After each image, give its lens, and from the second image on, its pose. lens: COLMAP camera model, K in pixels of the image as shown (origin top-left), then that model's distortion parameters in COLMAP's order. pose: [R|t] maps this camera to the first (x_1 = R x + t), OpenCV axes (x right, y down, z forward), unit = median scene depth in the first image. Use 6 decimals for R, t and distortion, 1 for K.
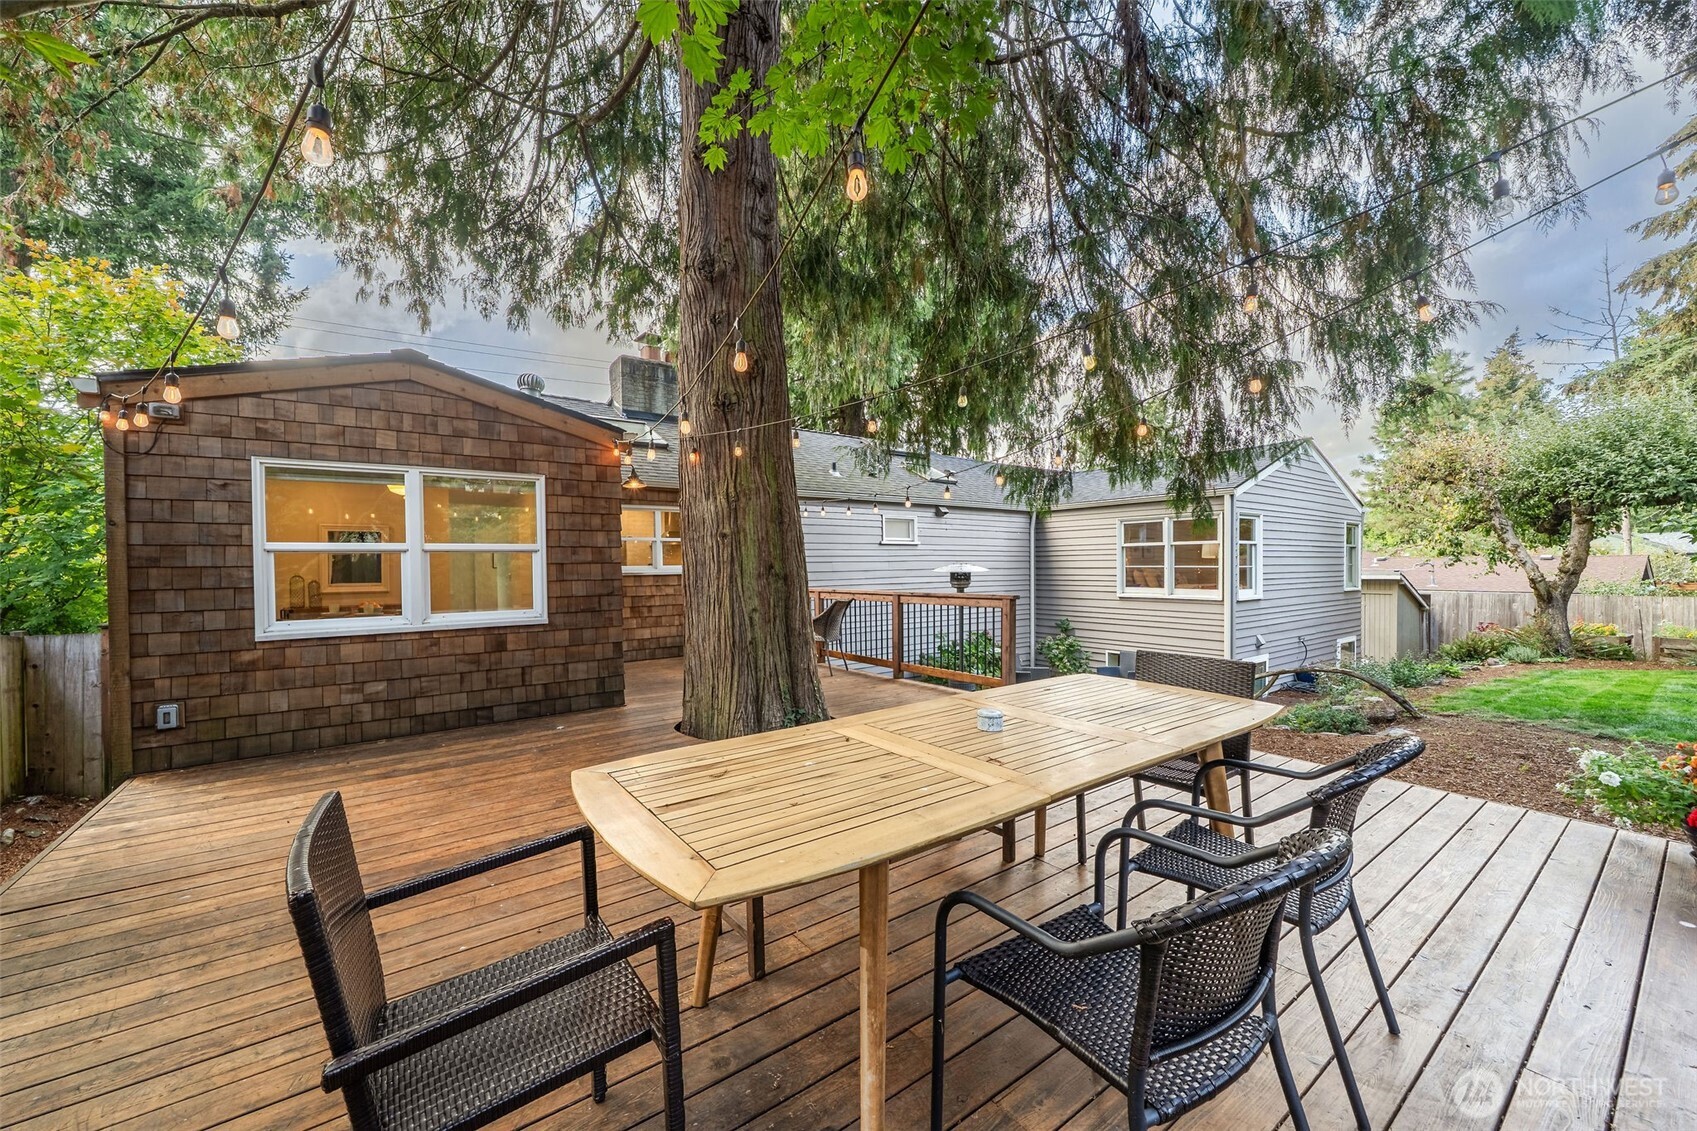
lens RADIAL K [[603.1, 0, 848.5], [0, 603.1, 565.5], [0, 0, 1]] dist [-0.001256, -0.000147]
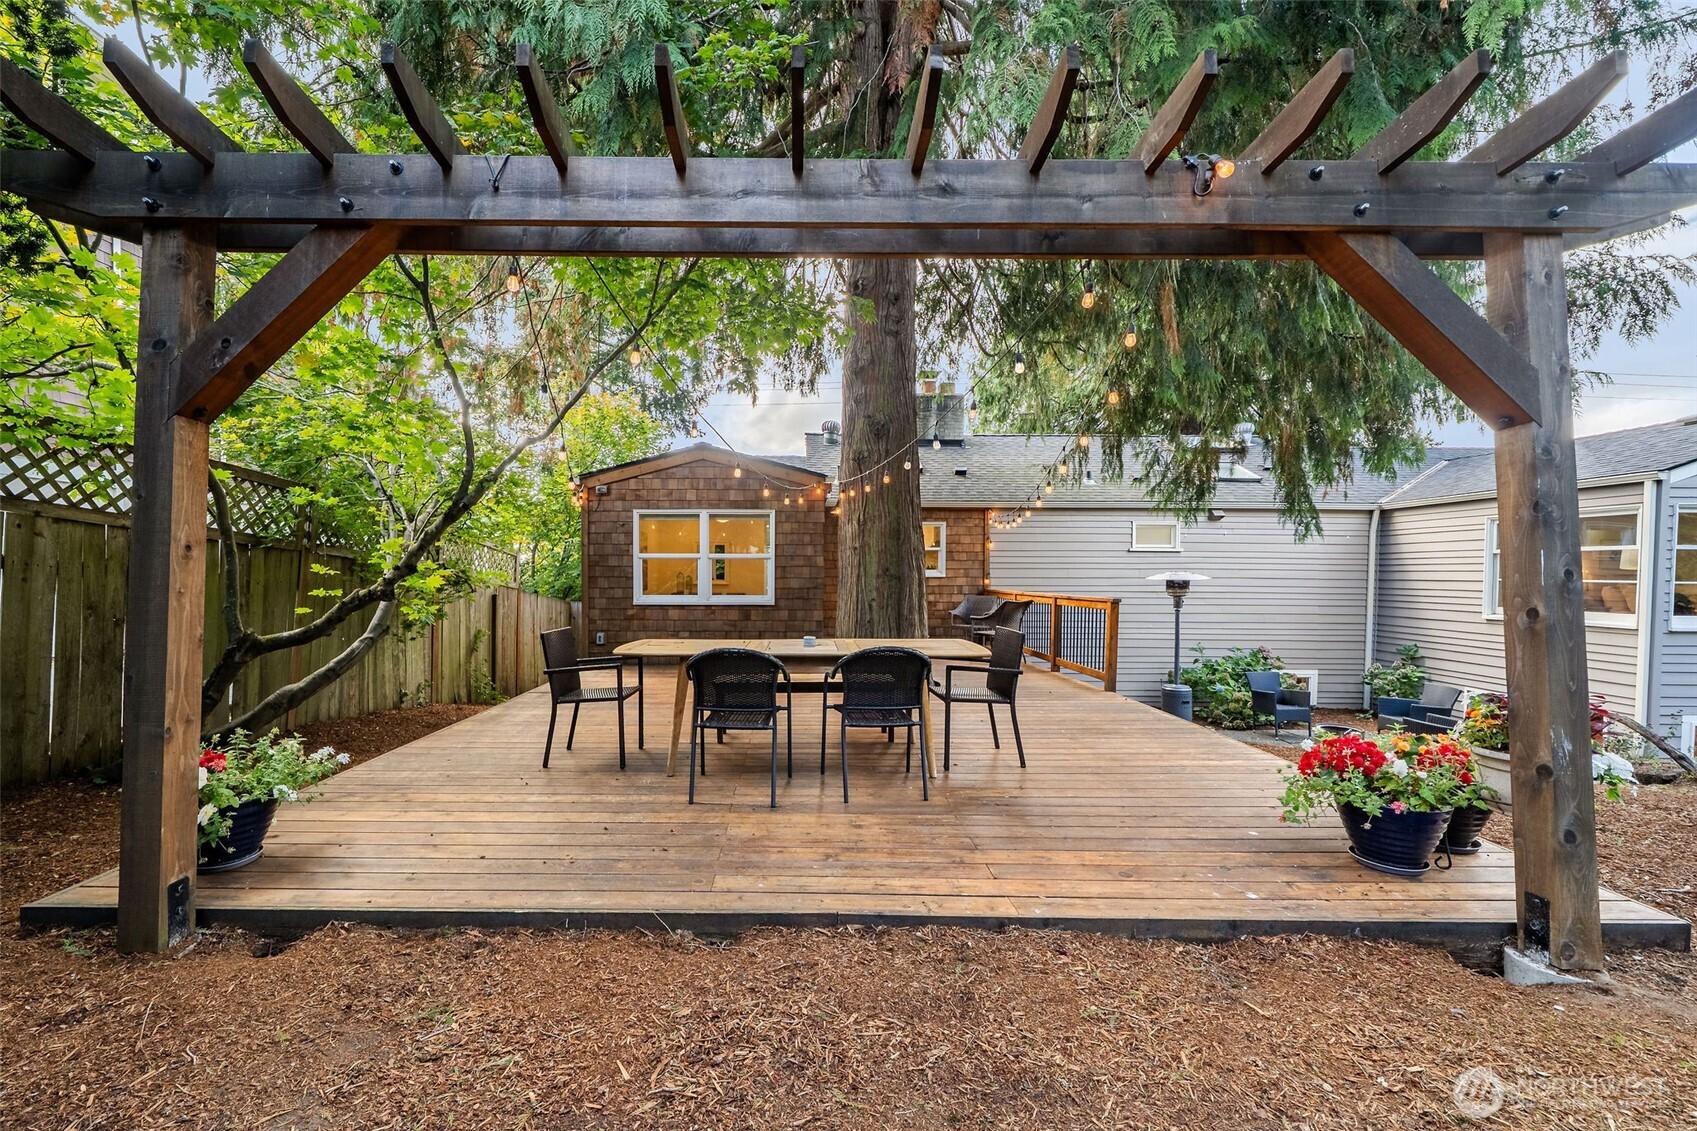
lens RADIAL K [[603.1, 0, 848.5], [0, 603.1, 565.5], [0, 0, 1]] dist [-0.001256, -0.000147]
pose [[0.853490, 0.009020, -0.521031, 0.452354], [-0.014358, 0.999878, -0.006210, 0.001422], [0.520912, 0.012781, 0.853515, -0.217747]]
